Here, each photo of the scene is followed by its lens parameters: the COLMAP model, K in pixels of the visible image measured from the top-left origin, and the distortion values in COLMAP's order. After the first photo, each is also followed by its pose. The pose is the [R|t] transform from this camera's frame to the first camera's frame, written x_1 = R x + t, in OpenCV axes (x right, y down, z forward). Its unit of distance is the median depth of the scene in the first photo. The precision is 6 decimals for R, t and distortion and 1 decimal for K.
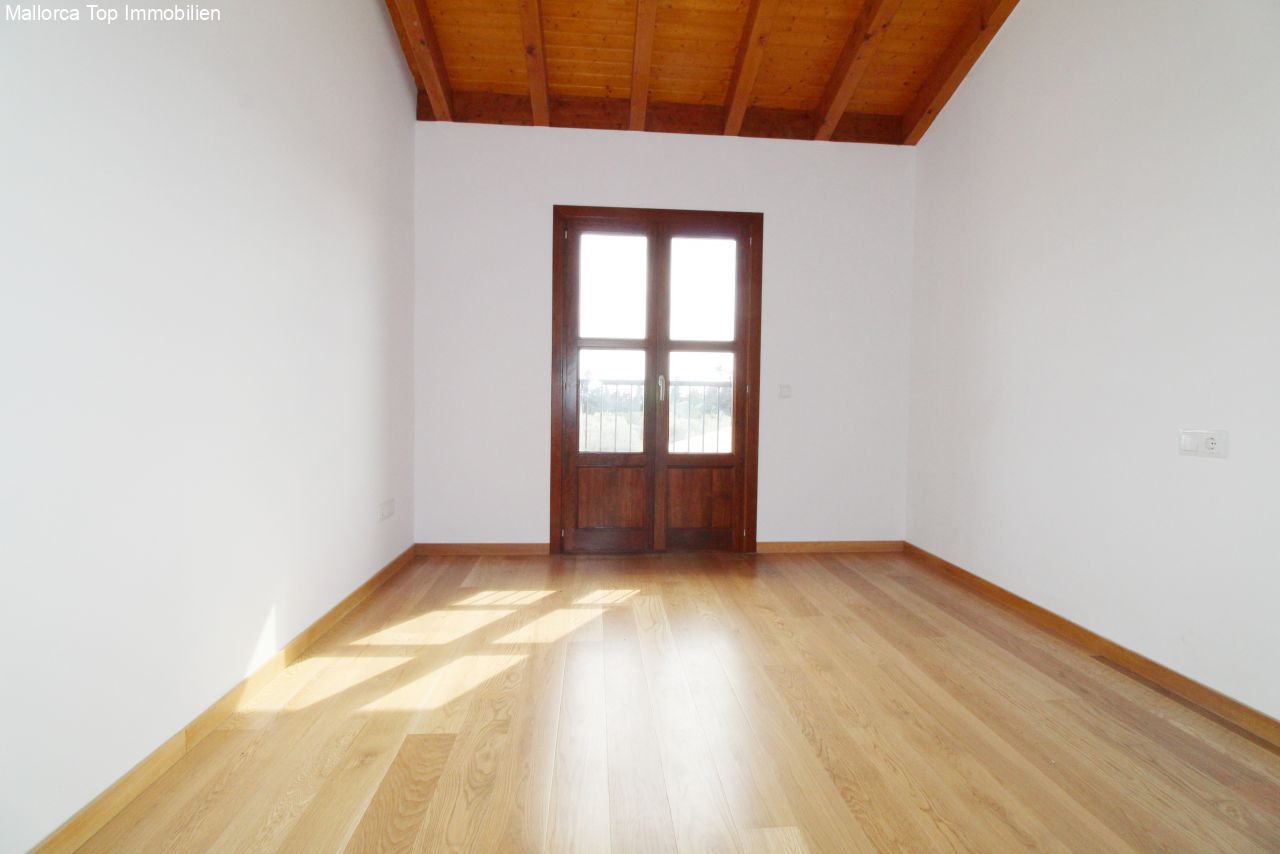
lens RADIAL K [[588.2, 0, 640.0], [0, 588.2, 427.0], [0, 0, 1]] dist [-0.001968, -0.009814]
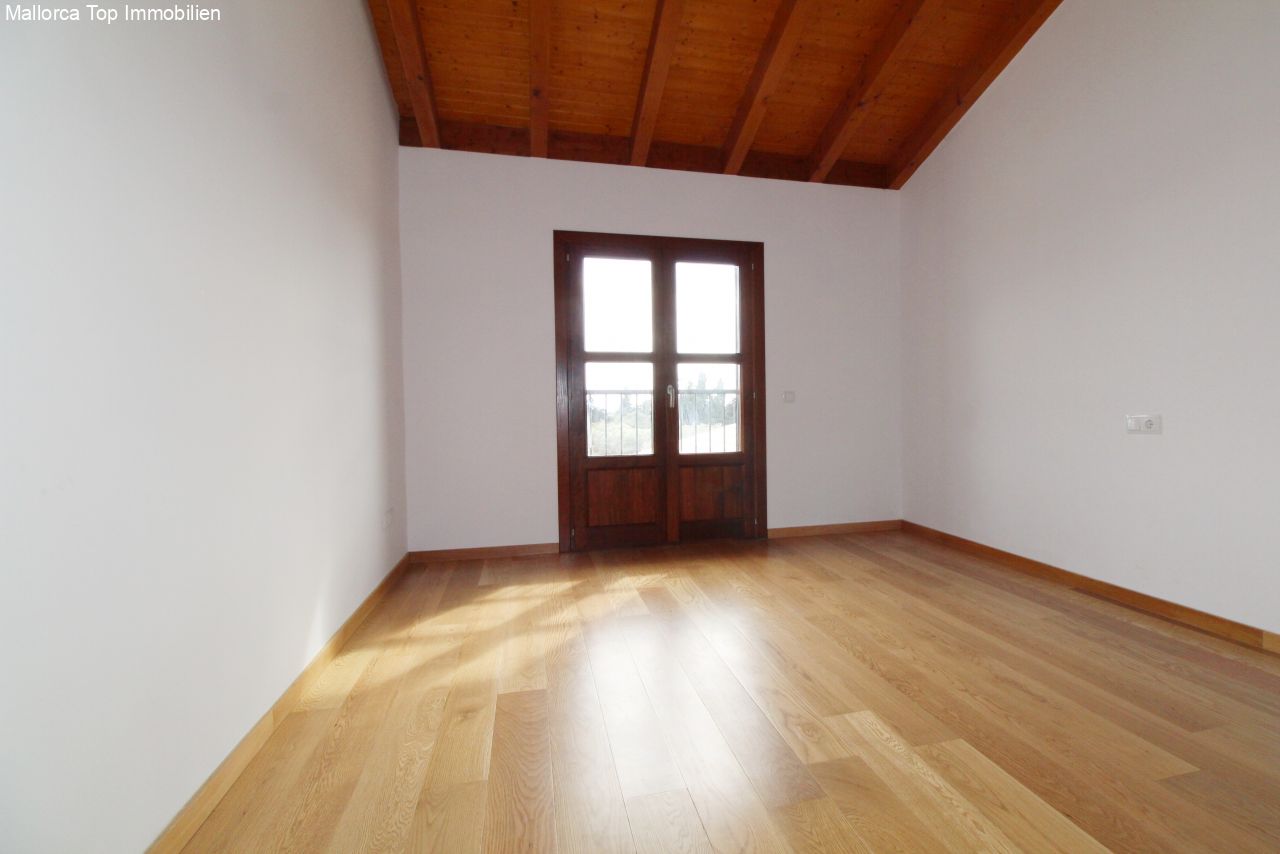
lens RADIAL K [[565.0, 0, 640.5], [0, 565.0, 417.4], [0, 0, 1]] dist [-0.001688, -0.000309]
pose [[0.998966, -0.019431, 0.041100, -0.085636], [0.020707, 0.999310, -0.030840, 0.007999], [-0.040473, 0.031659, 0.998679, -0.088255]]
